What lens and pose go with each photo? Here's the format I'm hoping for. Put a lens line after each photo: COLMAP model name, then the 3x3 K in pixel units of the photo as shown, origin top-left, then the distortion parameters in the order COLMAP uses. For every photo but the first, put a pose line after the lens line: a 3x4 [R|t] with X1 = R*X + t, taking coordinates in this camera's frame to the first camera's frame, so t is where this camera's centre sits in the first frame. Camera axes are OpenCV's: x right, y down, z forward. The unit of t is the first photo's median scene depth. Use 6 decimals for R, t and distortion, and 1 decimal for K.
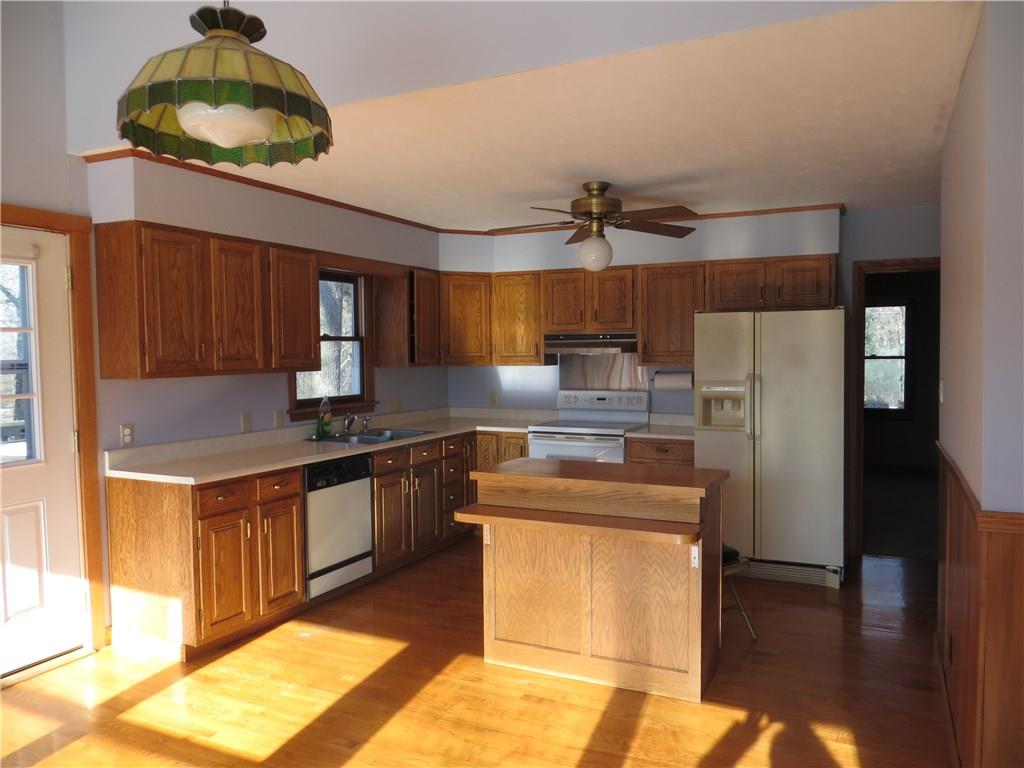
lens RADIAL K [[762.4, 0, 517.9], [0, 762.4, 385.9], [0, 0, 1]] dist [-0.022955, 0.003276]
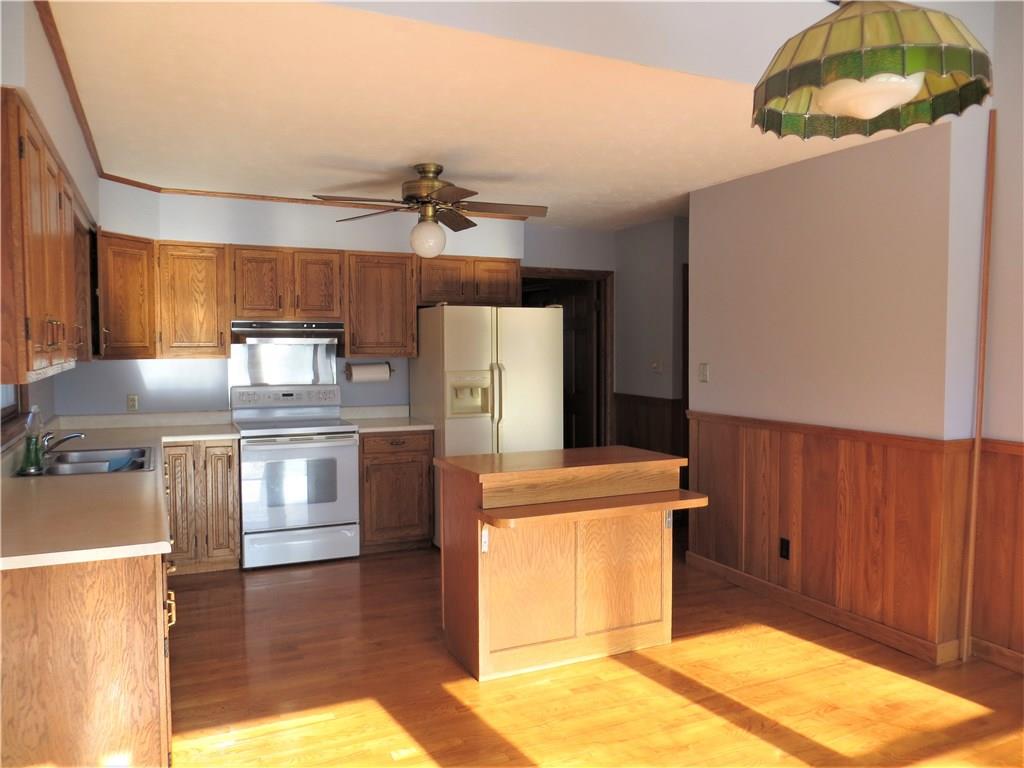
lens RADIAL K [[762.4, 0, 515.6], [0, 762.4, 384.9], [0, 0, 1]] dist [-0.022955, 0.003276]
pose [[0.630801, -0.034546, 0.775175, -0.581204], [0.028376, 0.999367, 0.021446, -0.008763], [-0.775425, 0.008469, 0.631382, 0.317641]]
